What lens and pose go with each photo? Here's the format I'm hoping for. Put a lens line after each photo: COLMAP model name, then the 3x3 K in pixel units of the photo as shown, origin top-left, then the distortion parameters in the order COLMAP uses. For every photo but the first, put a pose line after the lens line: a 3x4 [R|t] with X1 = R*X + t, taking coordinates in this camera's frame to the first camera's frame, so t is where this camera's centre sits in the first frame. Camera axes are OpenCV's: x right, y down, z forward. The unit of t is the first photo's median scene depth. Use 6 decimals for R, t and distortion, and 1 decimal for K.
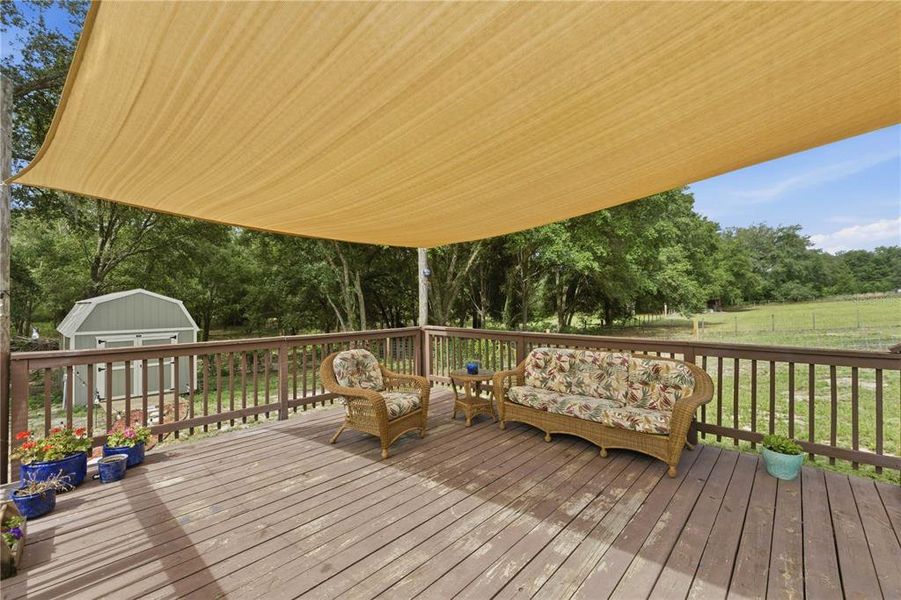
lens RADIAL K [[381.3, 0, 451.8], [0, 381.3, 308.7], [0, 0, 1]] dist [0.011553, 0.000493]
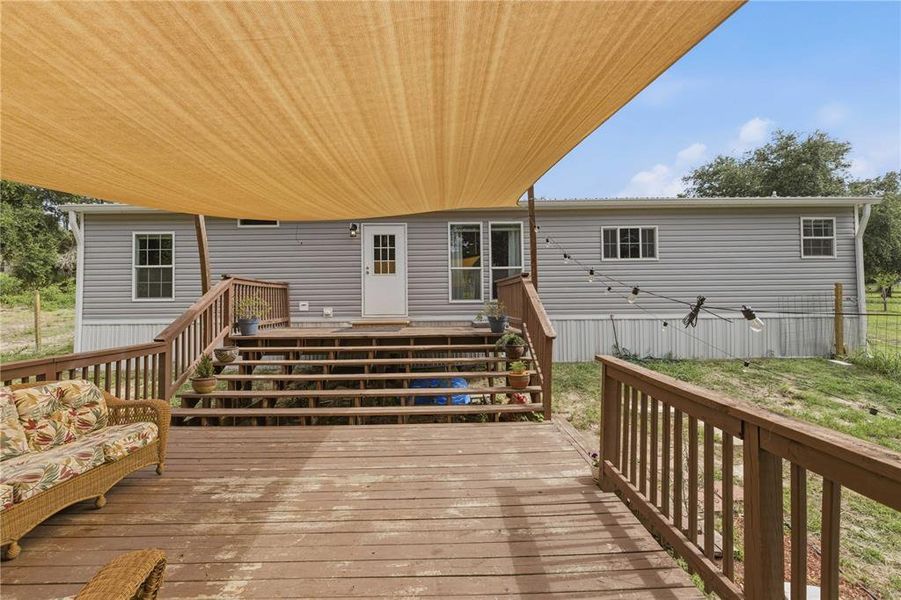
lens RADIAL K [[326.6, 0, 457.0], [0, 326.6, 301.3], [0, 0, 1]] dist [0.000130, 0.000038]
pose [[-0.658234, 0.015503, 0.752654, -0.745689], [0.022486, 0.999747, -0.000928, -0.028856], [-0.752478, 0.016313, -0.658416, 1.072612]]
